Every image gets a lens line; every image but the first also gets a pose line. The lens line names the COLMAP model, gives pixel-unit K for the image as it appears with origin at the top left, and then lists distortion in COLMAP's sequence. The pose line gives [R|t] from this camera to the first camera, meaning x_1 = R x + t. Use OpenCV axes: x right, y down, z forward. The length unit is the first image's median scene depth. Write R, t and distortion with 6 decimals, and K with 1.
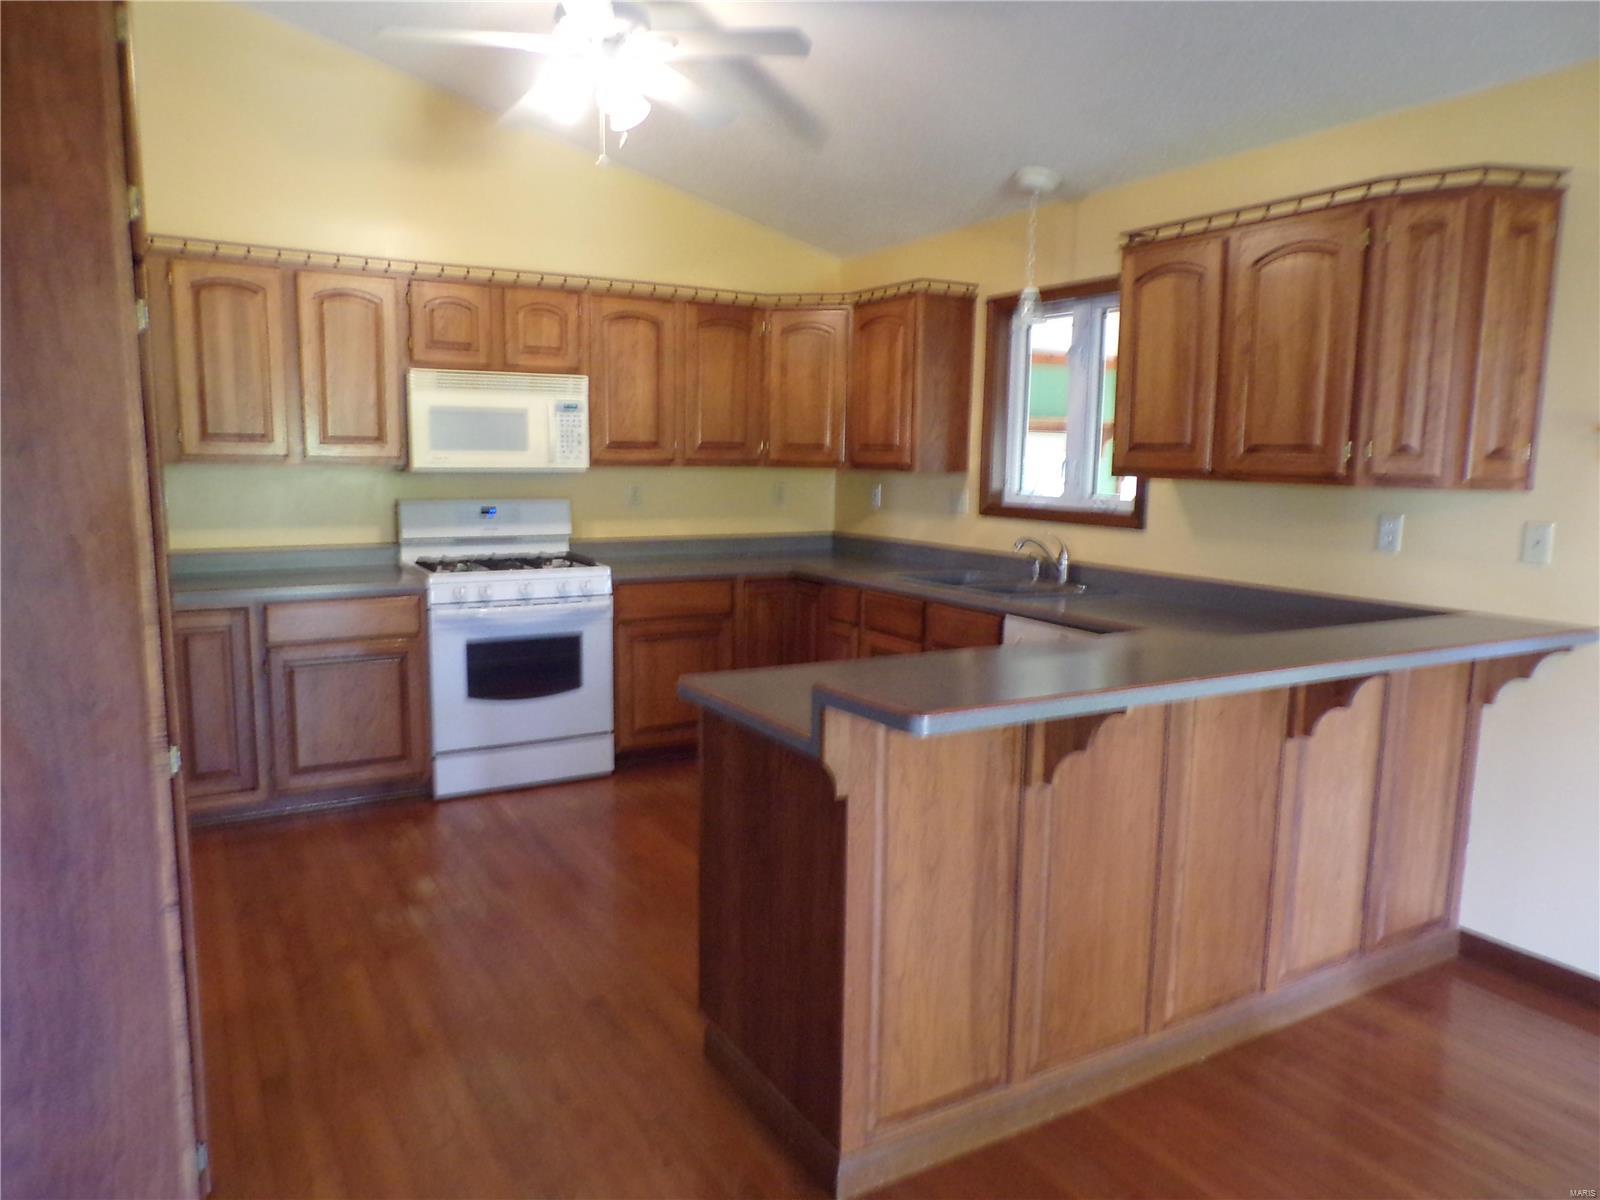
lens RADIAL K [[1097.5, 0, 809.6], [0, 1097.5, 598.3], [0, 0, 1]] dist [-0.006695, 0.011471]
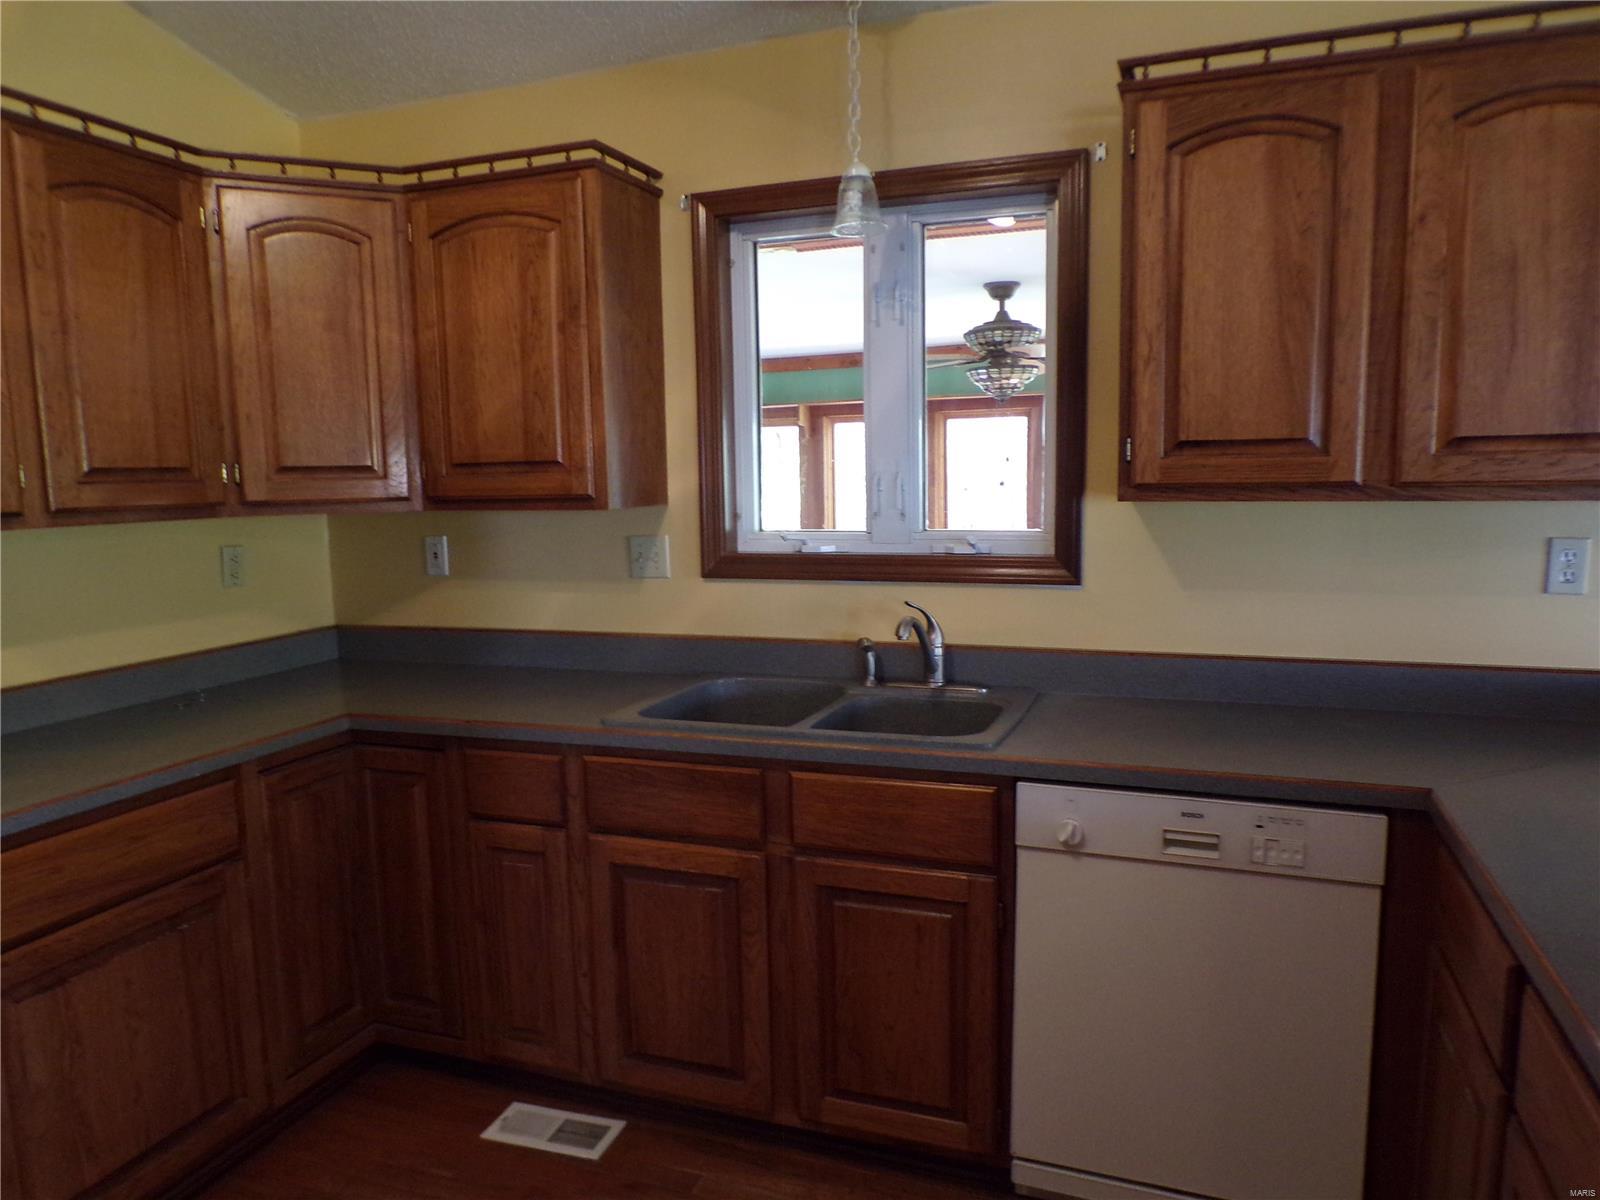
lens RADIAL K [[1097.5, 0, 811.6], [0, 1097.5, 605.6], [0, 0, 1]] dist [-0.006695, 0.011471]
pose [[0.771583, -0.109464, 0.626640, -0.183515], [0.114024, 0.992928, 0.033050, -0.082849], [-0.625826, 0.045951, 0.778608, 0.584437]]
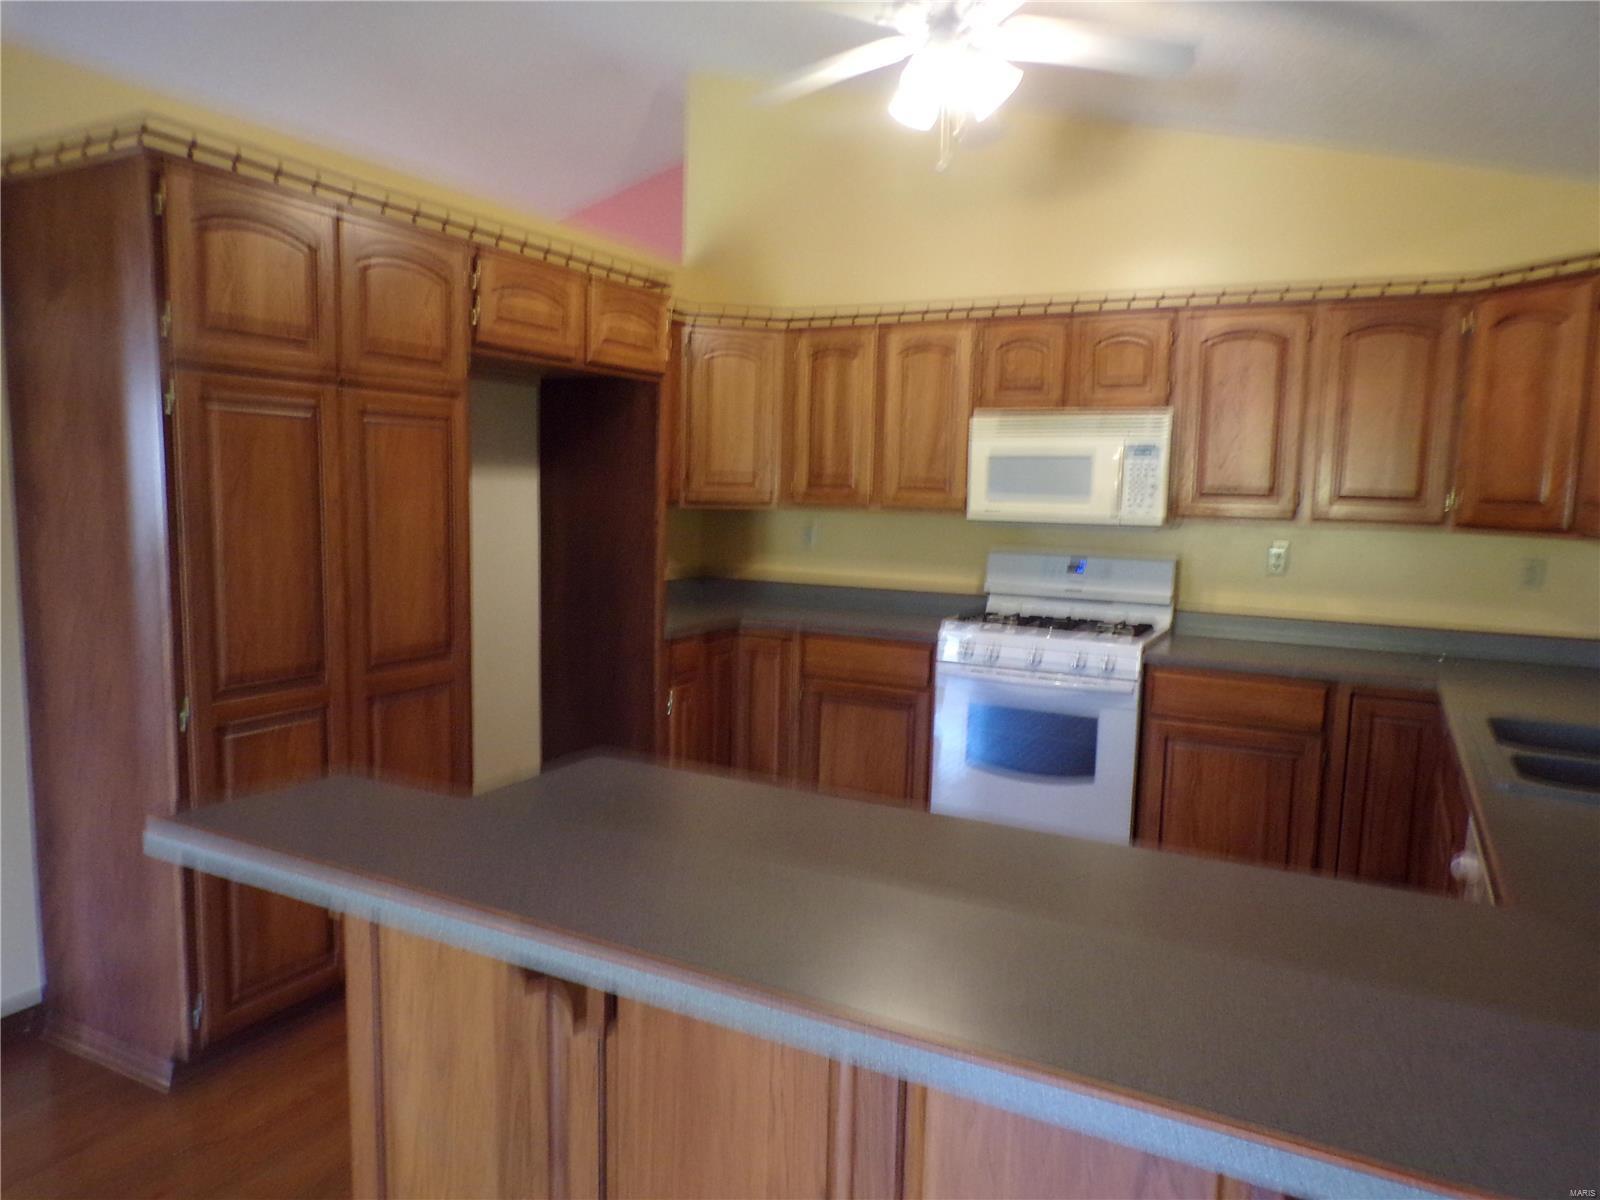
lens RADIAL K [[1097.5, 0, 798.1], [0, 1097.5, 601.1], [0, 0, 1]] dist [-0.006695, 0.011471]
pose [[0.519791, 0.088180, -0.849730, 0.402767], [-0.123804, 0.991934, 0.027204, -0.053702], [0.845275, 0.091059, 0.526515, 0.375911]]
